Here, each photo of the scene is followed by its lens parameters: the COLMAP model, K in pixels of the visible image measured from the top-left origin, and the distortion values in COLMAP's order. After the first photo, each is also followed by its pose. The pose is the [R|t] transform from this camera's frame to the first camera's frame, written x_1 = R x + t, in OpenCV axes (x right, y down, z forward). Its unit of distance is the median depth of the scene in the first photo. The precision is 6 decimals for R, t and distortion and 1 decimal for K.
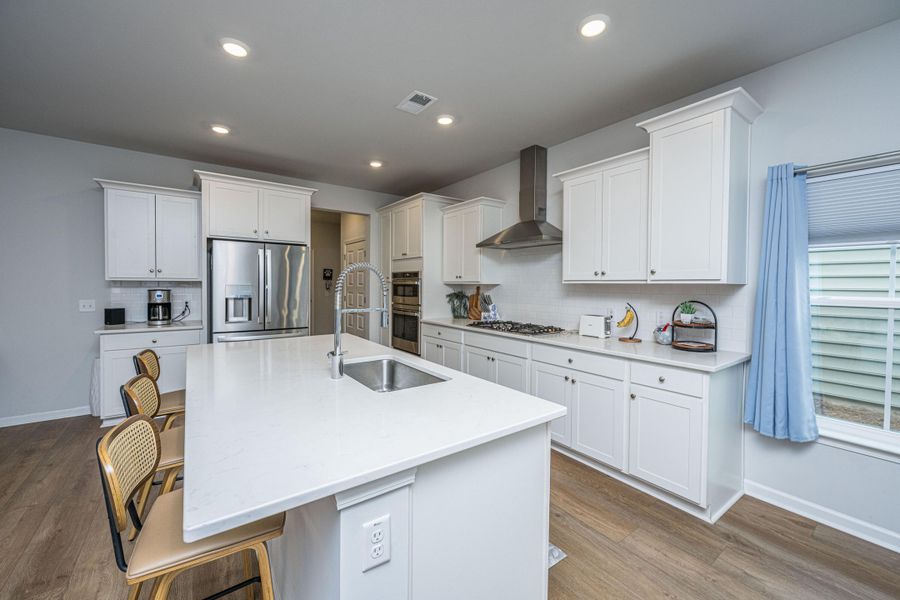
lens RADIAL K [[356.3, 0, 451.6], [0, 356.3, 294.5], [0, 0, 1]] dist [0.001123, 0.000084]
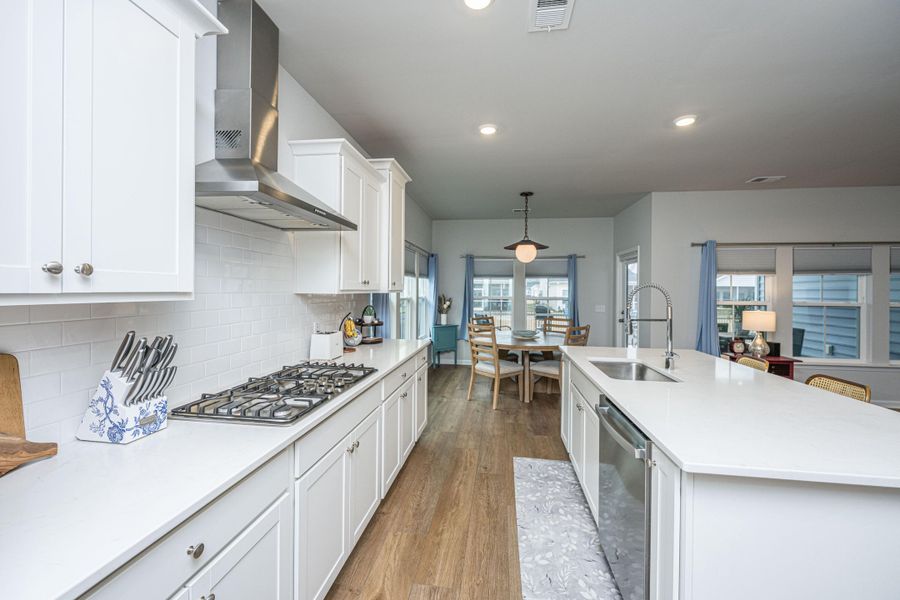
lens RADIAL K [[356.3, 0, 451.6], [0, 356.3, 294.5], [0, 0, 1]] dist [0.001123, 0.000084]
pose [[-0.717851, -0.017031, 0.695988, -0.333320], [0.010528, 0.999321, 0.035312, -0.054590], [-0.696117, 0.032676, -0.717185, 1.247840]]
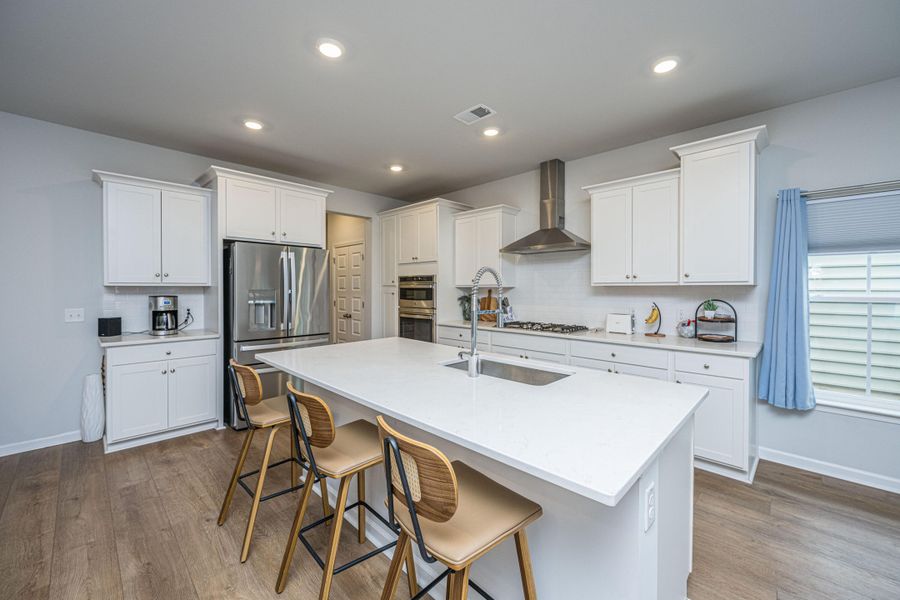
lens RADIAL K [[356.3, 0, 451.6], [0, 356.3, 294.5], [0, 0, 1]] dist [0.001123, 0.000084]
pose [[0.985098, -0.010793, 0.171652, -0.275778], [0.012692, 0.999870, -0.009968, 0.001444], [-0.171522, 0.011998, 0.985107, -0.012895]]
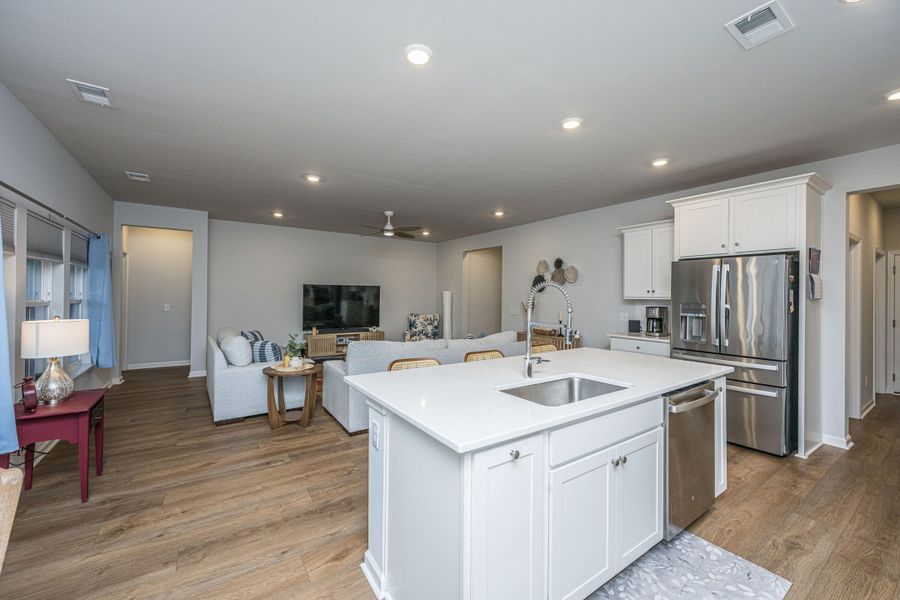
lens RADIAL K [[362.3, 0, 451.8], [0, 362.3, 295.3], [0, 0, 1]] dist [0.000404, 0.000019]
pose [[-0.028741, -0.012748, -0.999506, 0.450164], [-0.043468, 0.998989, -0.011492, -0.008707], [0.998641, 0.043116, -0.029266, 0.372755]]
